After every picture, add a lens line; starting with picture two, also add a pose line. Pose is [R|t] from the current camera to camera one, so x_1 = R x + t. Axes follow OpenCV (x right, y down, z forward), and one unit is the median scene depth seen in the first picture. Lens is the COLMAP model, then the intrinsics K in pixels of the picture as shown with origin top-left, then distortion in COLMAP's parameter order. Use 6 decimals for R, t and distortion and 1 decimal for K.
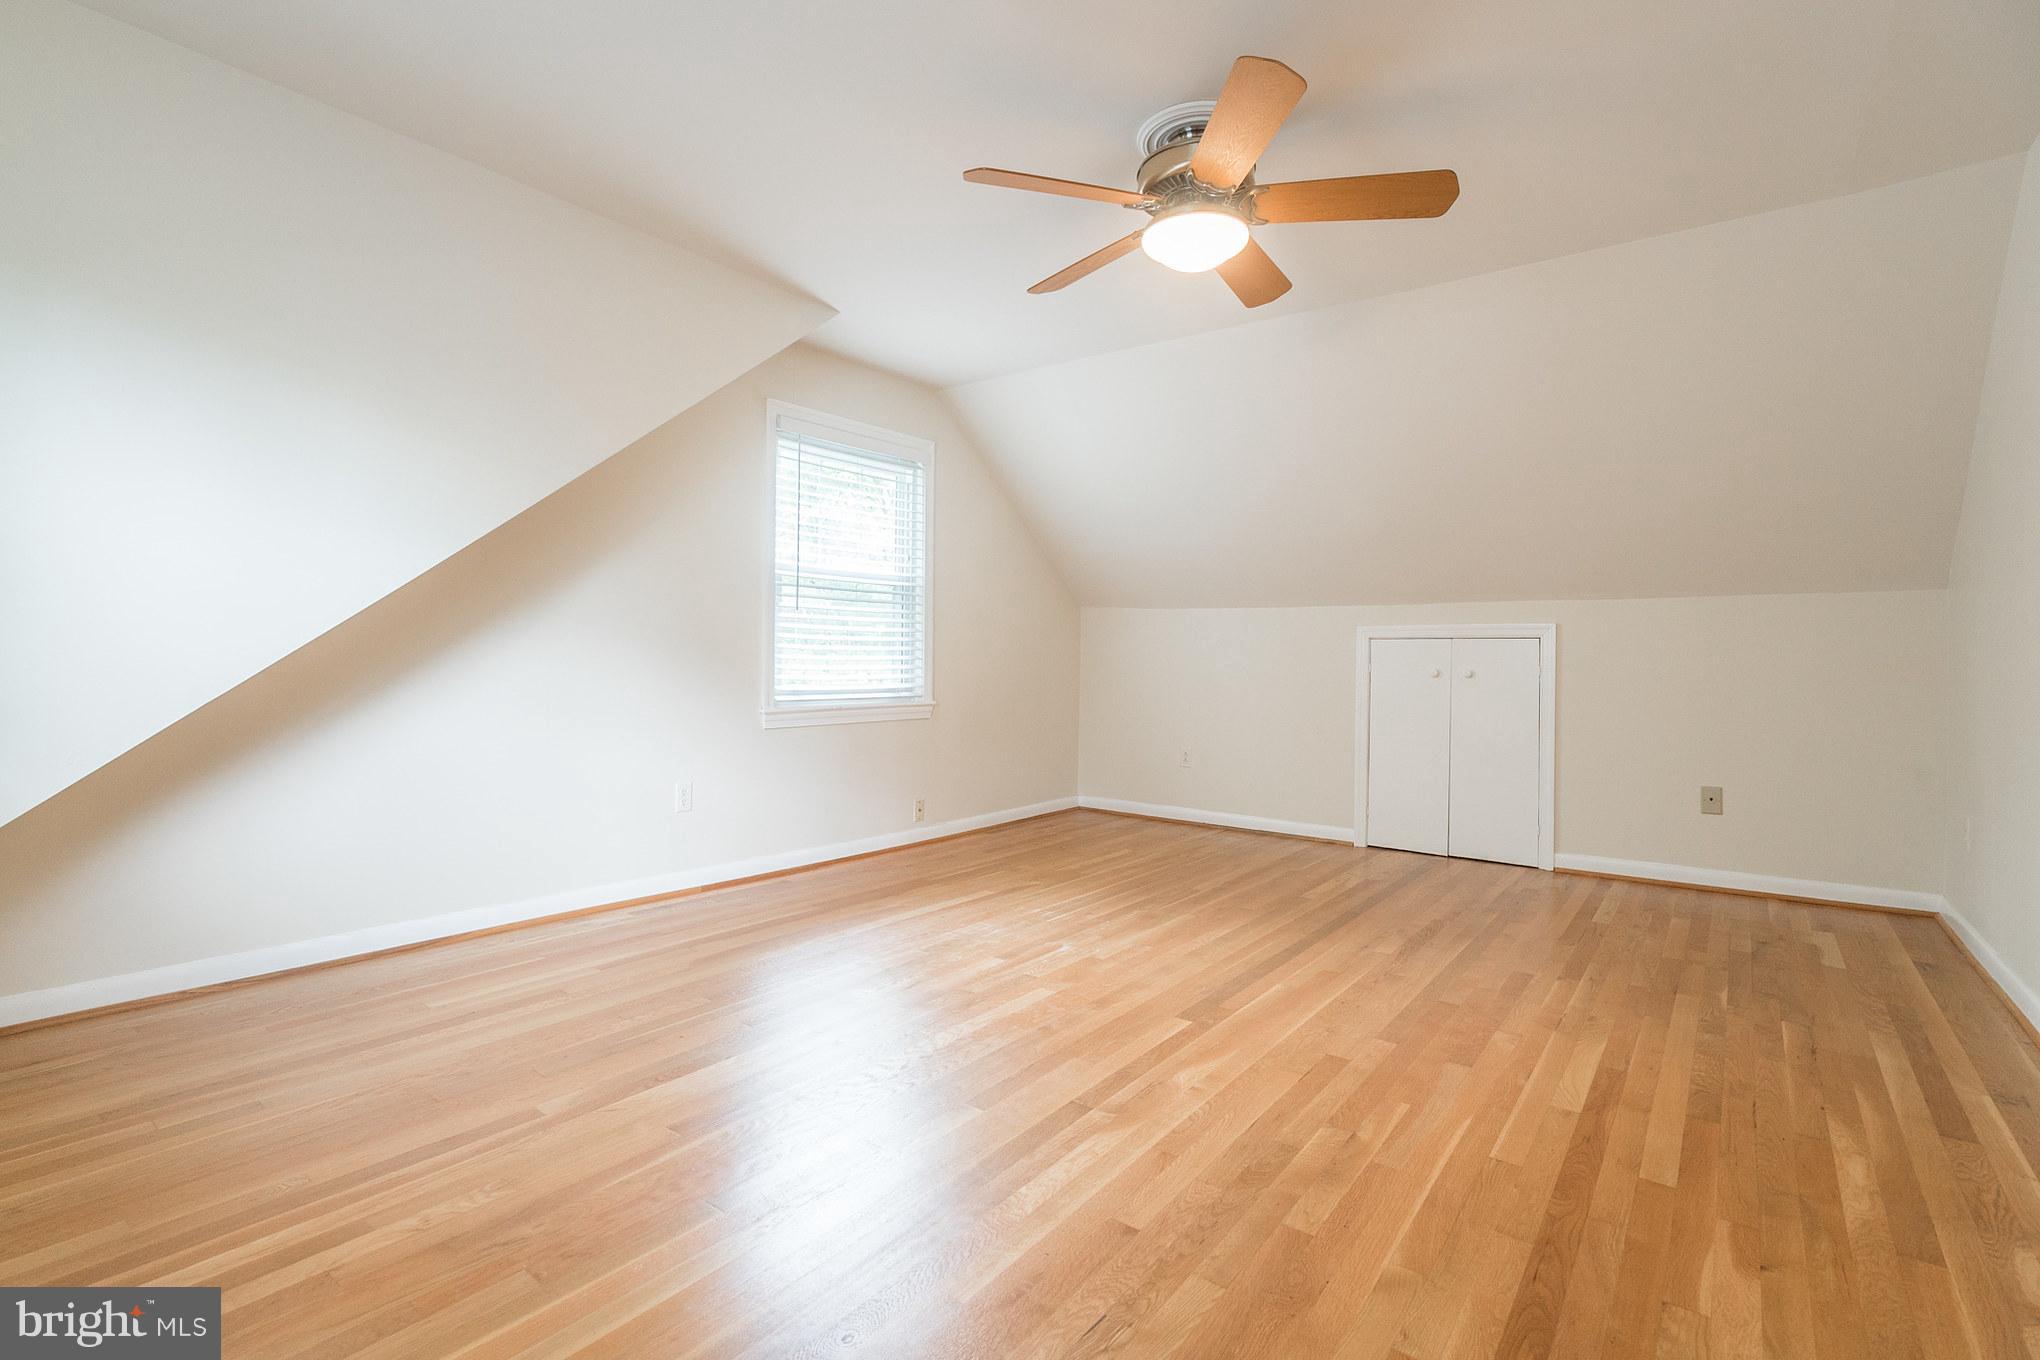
lens RADIAL K [[931.9, 0, 1012.7], [0, 931.9, 654.3], [0, 0, 1]] dist [-0.012894, 0.000235]
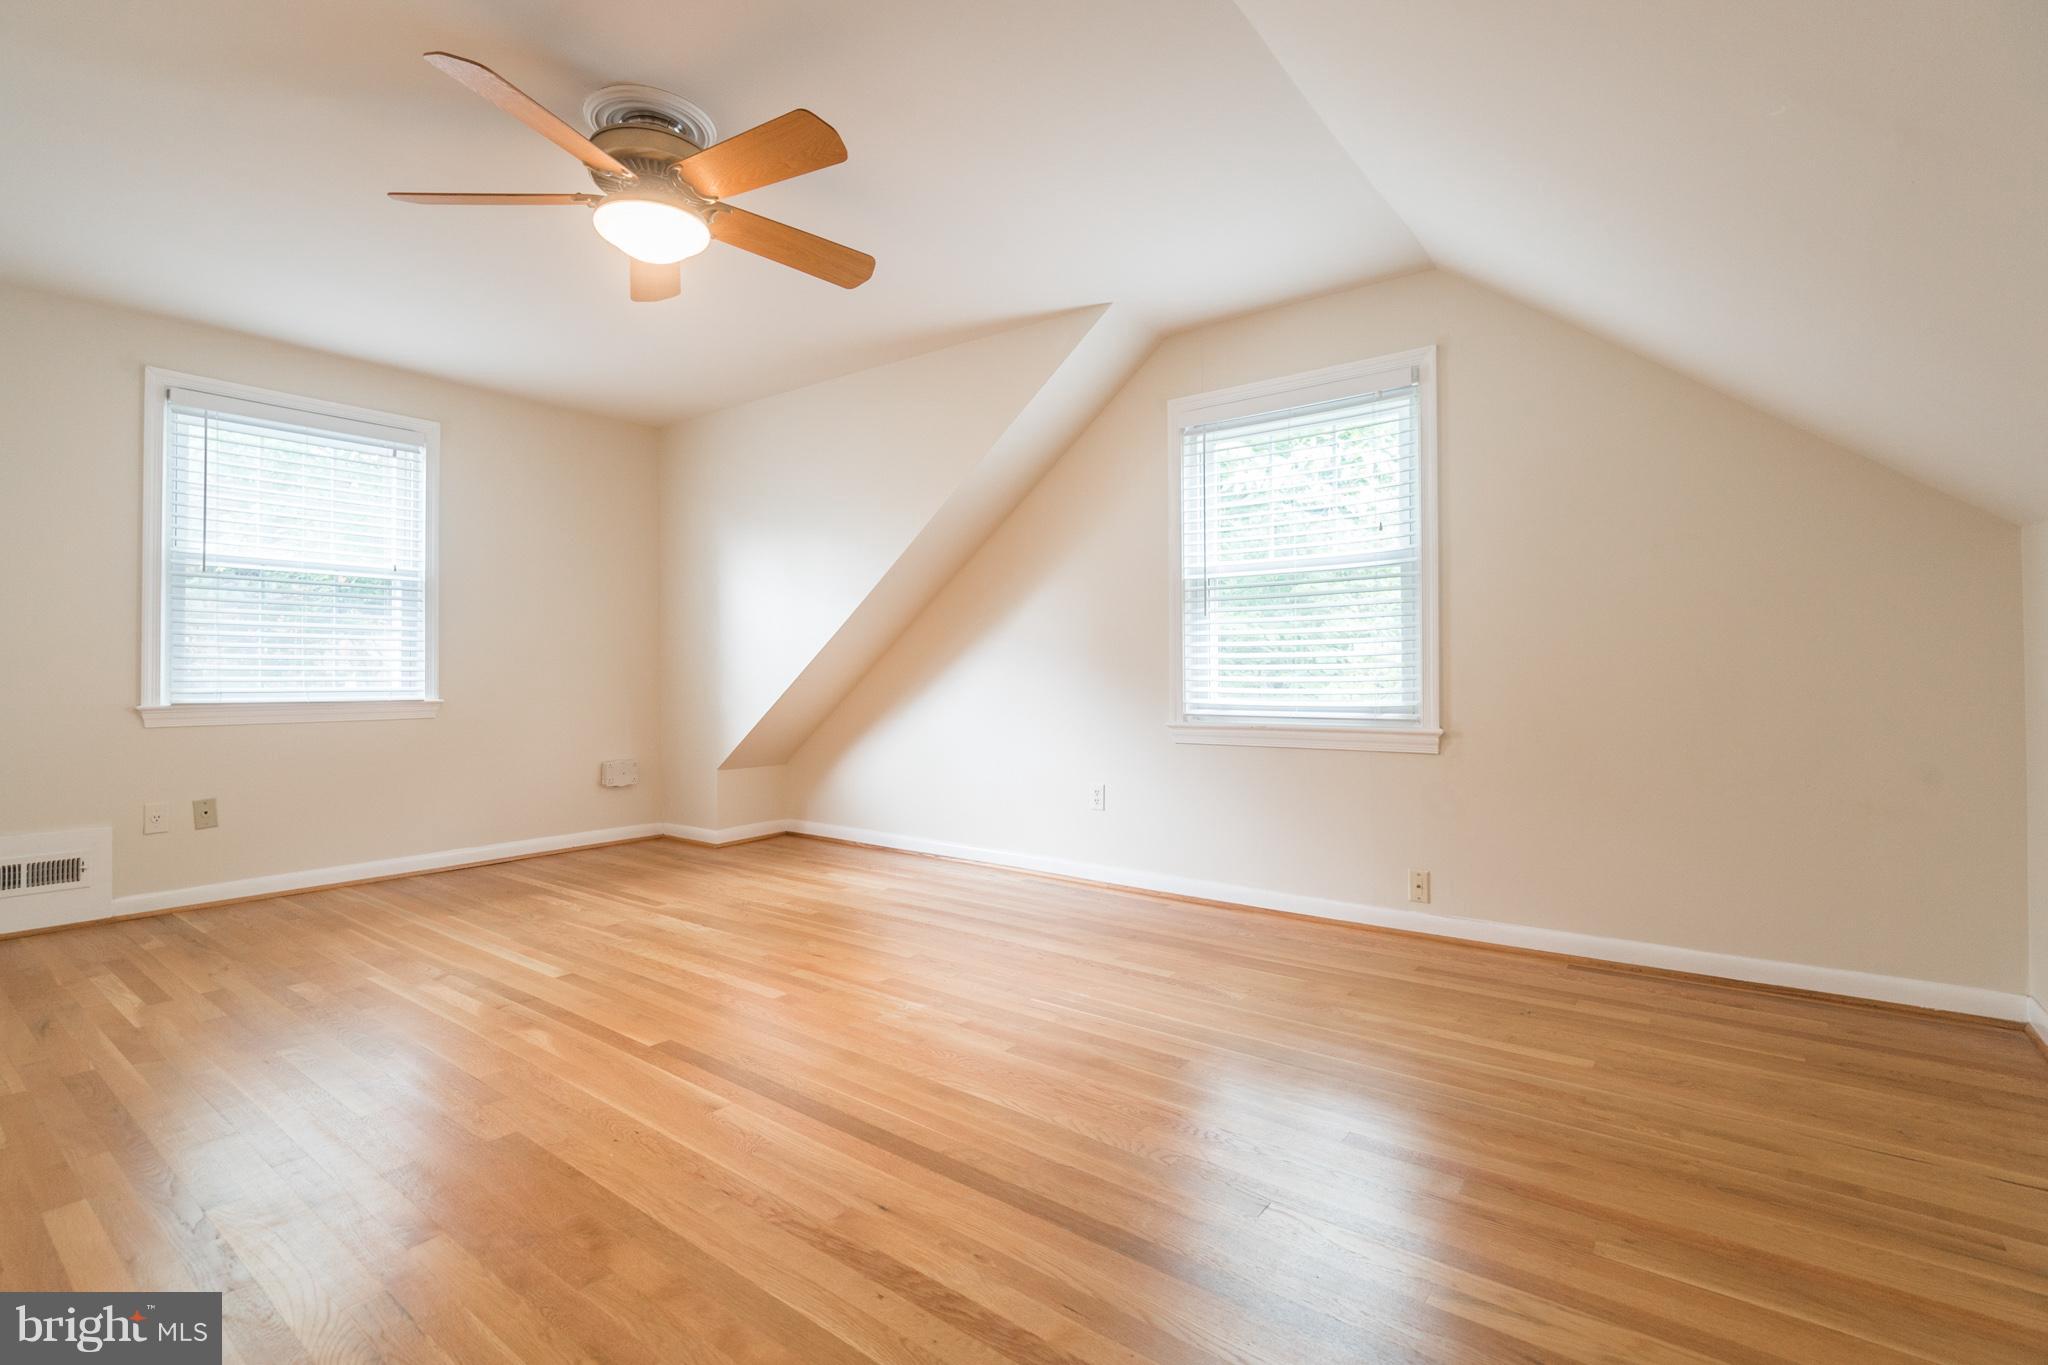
lens RADIAL K [[935.5, 0, 1016.7], [0, 935.5, 656.7], [0, 0, 1]] dist [-0.012894, 0.000235]
pose [[0.010039, -0.030198, -0.999494, 0.687859], [0.007394, 0.999519, -0.030124, 0.019388], [0.999922, -0.007088, 0.010258, 0.814447]]
